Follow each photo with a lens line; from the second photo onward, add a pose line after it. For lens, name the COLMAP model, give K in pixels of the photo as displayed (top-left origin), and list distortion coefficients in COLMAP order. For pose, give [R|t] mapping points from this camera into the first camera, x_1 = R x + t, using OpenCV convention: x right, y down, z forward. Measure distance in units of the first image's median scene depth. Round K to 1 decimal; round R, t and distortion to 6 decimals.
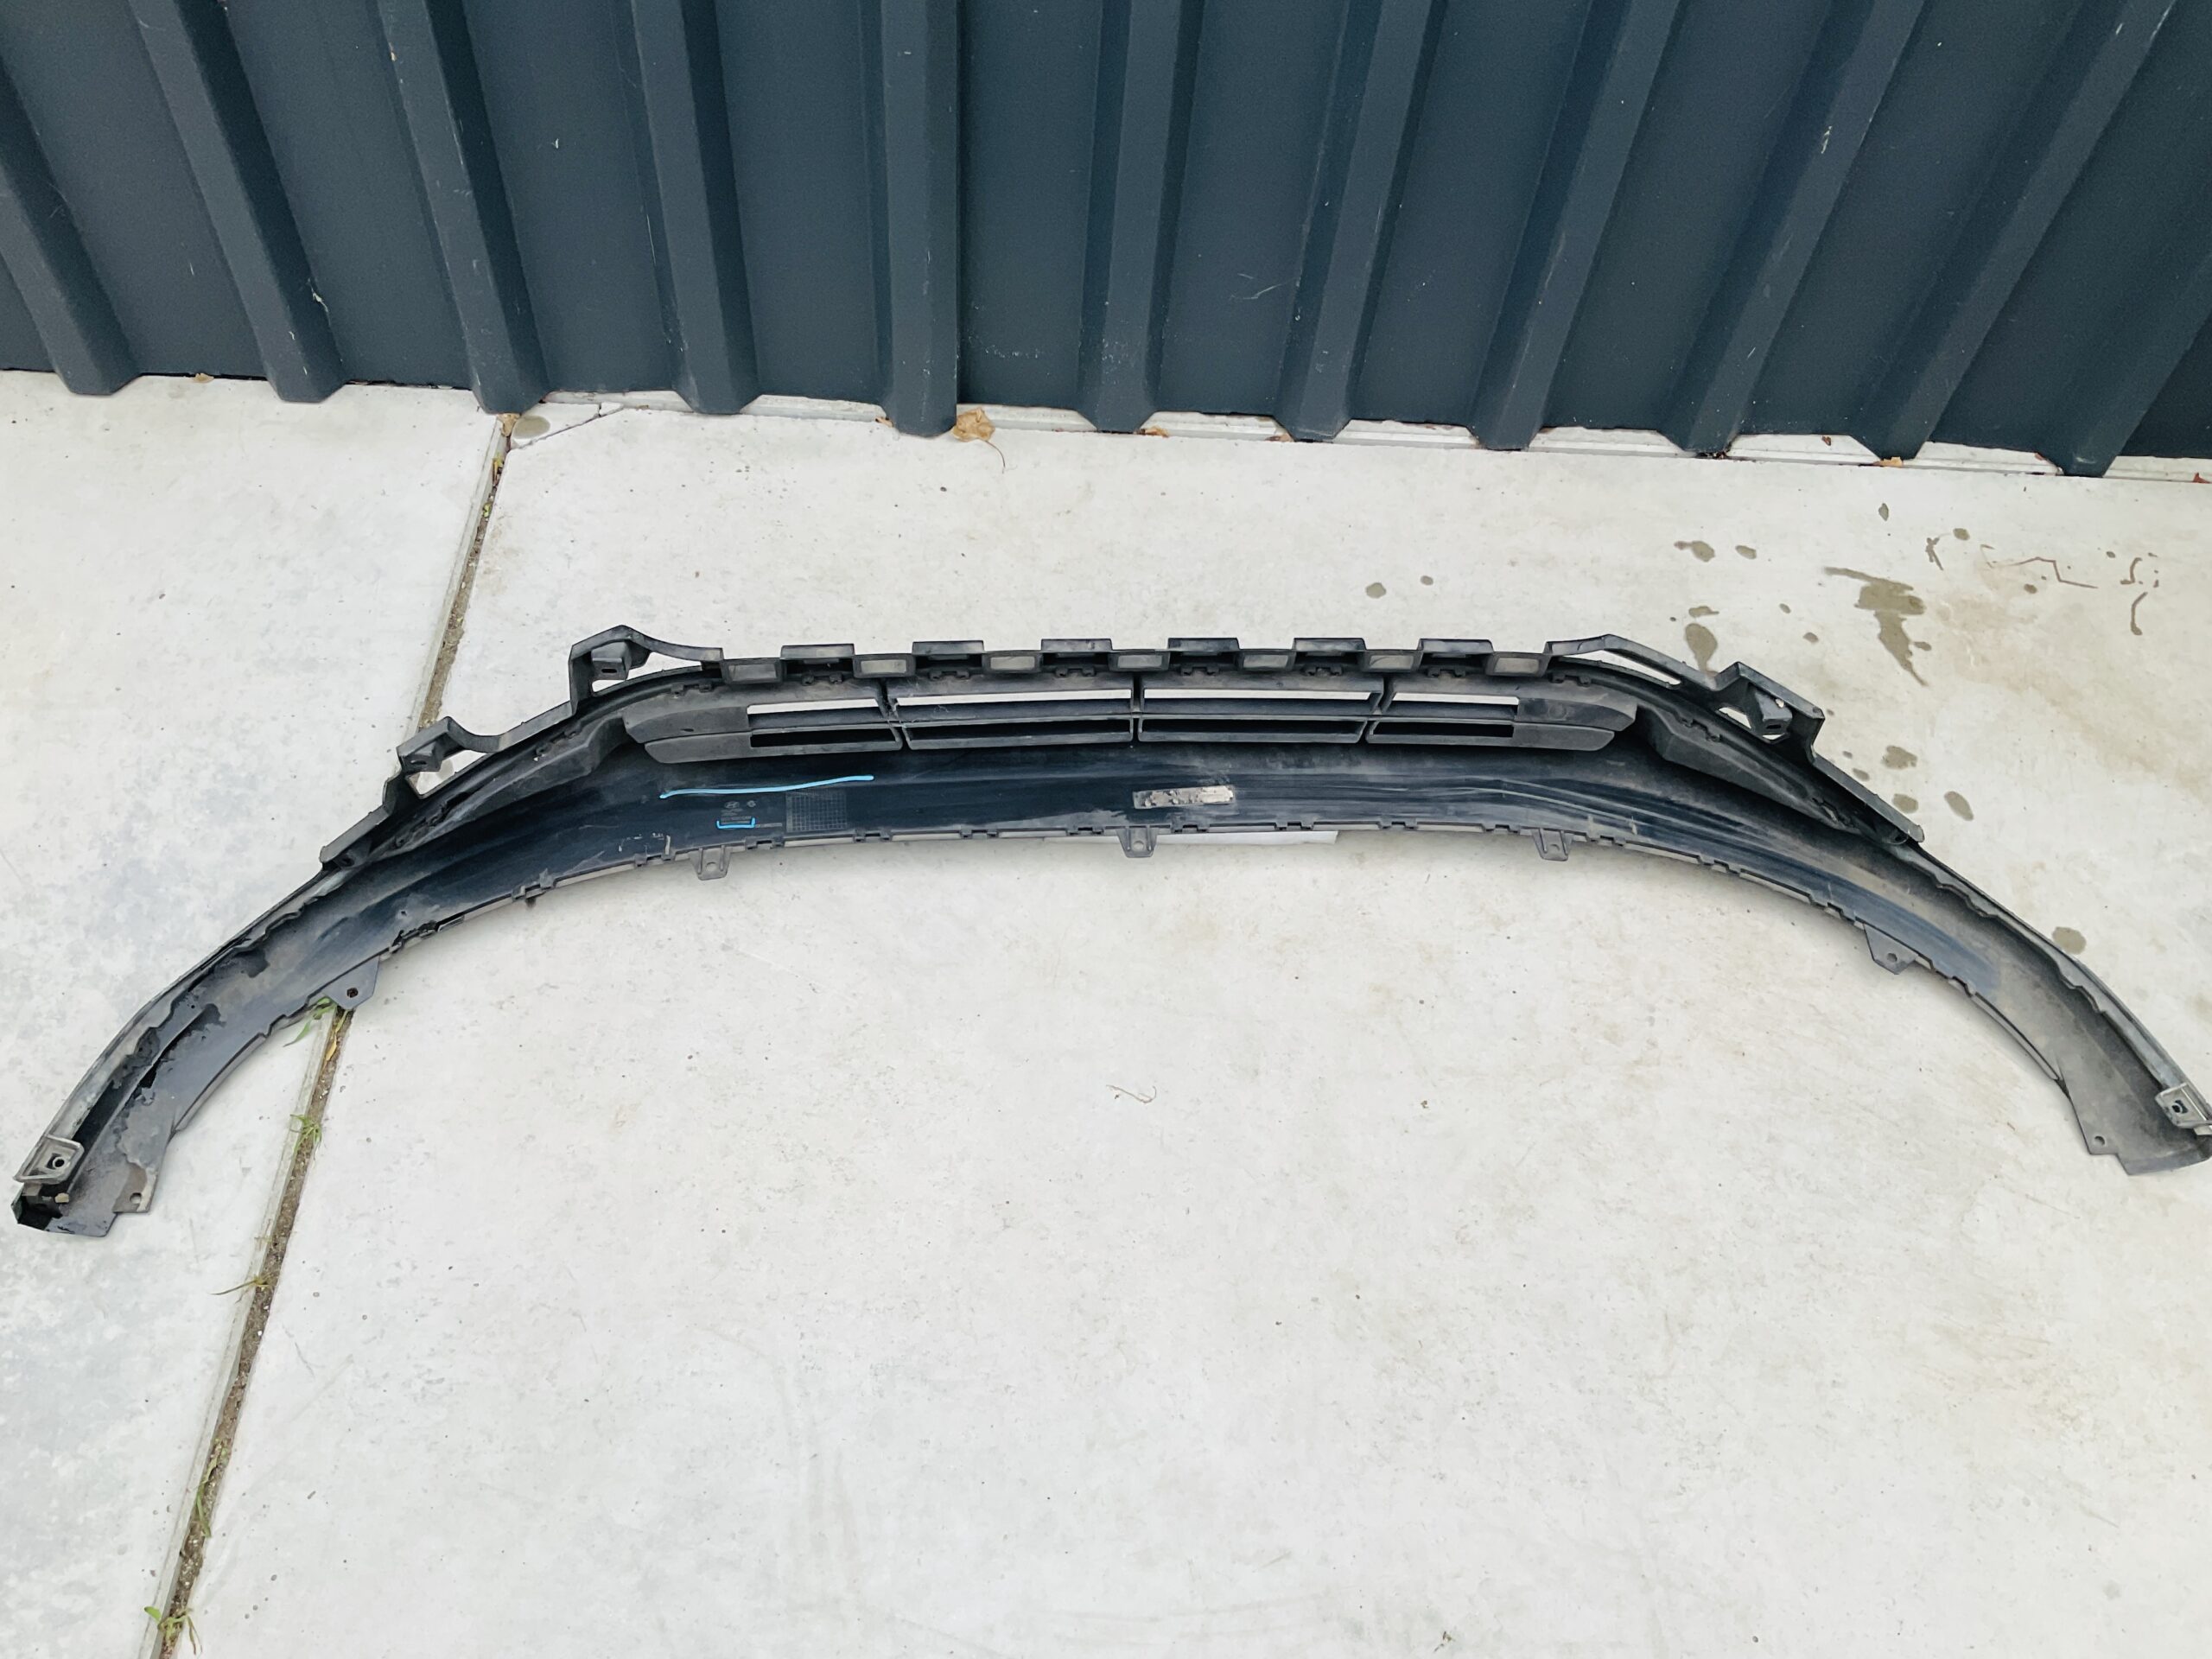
lens RADIAL K [[1820.6, 0, 1104.6], [0, 1820.6, 820.2], [0, 0, 1]] dist [0.069416, -0.134240]
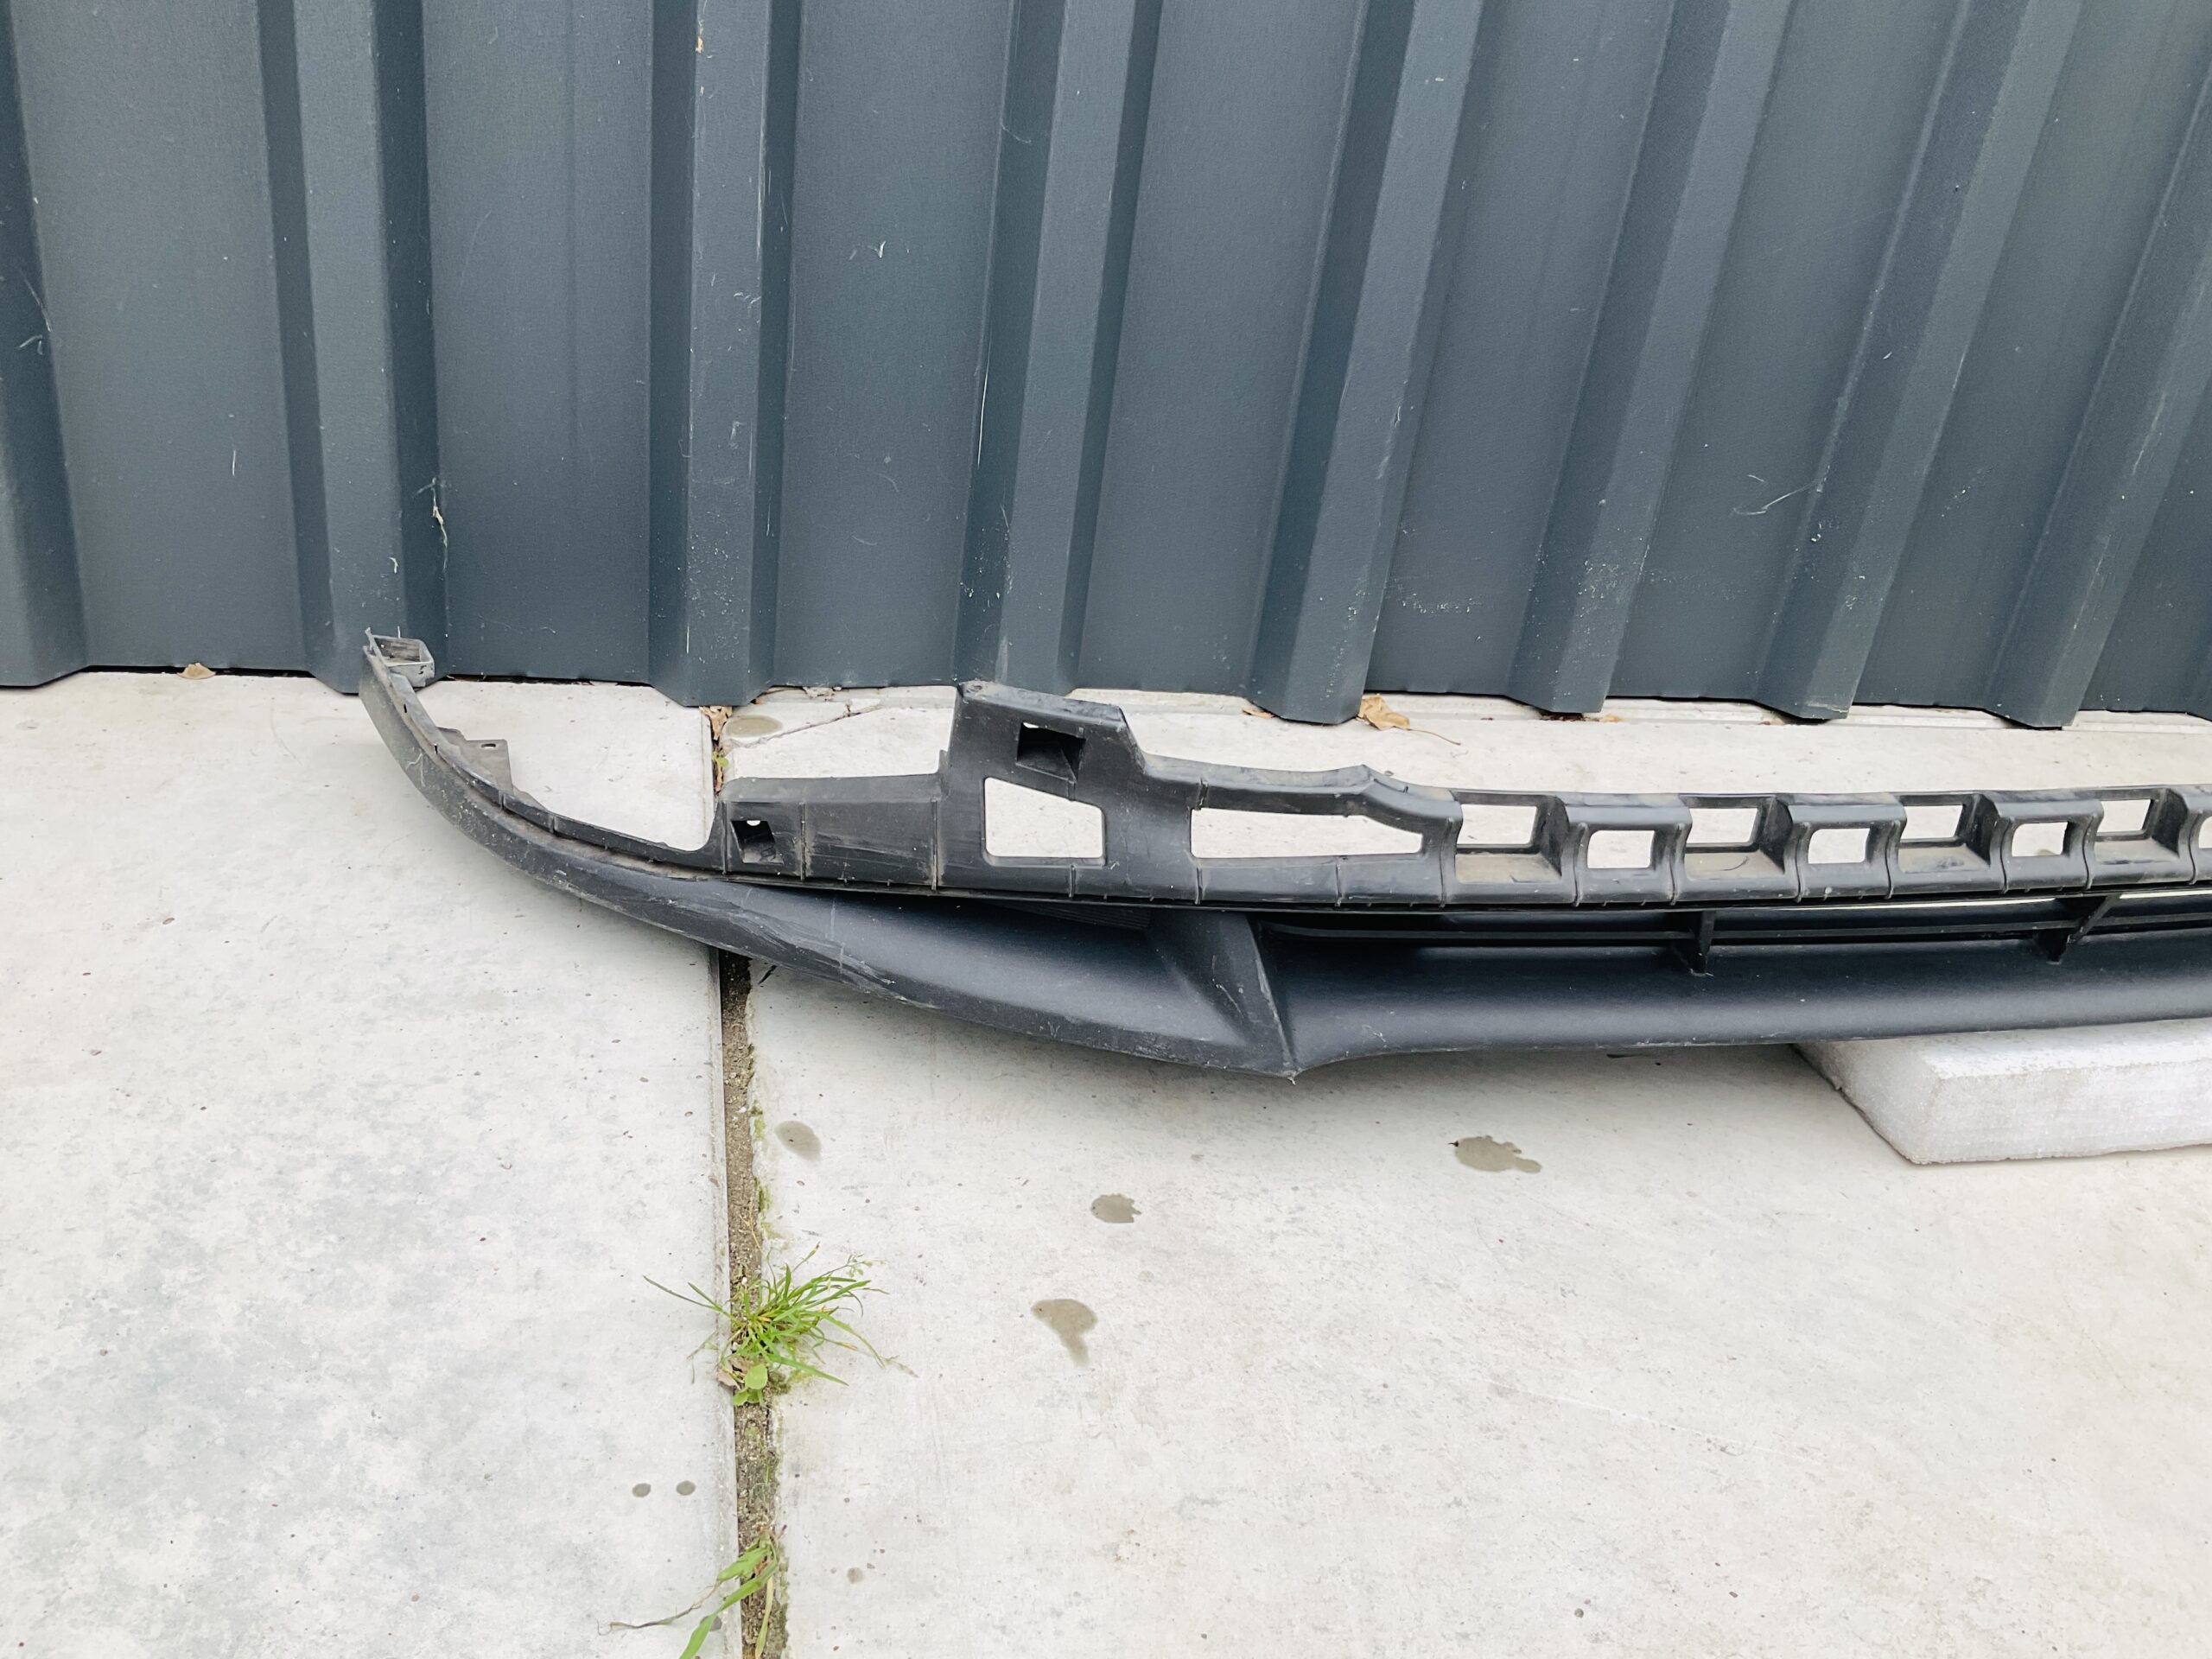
lens RADIAL K [[1820.6, 0, 1104.9], [0, 1820.6, 820.9], [0, 0, 1]] dist [0.069416, -0.134240]
pose [[0.975832, -0.045313, 0.213771, -0.353130], [0.135278, 0.893539, -0.428121, 0.111472], [-0.171613, 0.446693, 0.878074, 0.466151]]
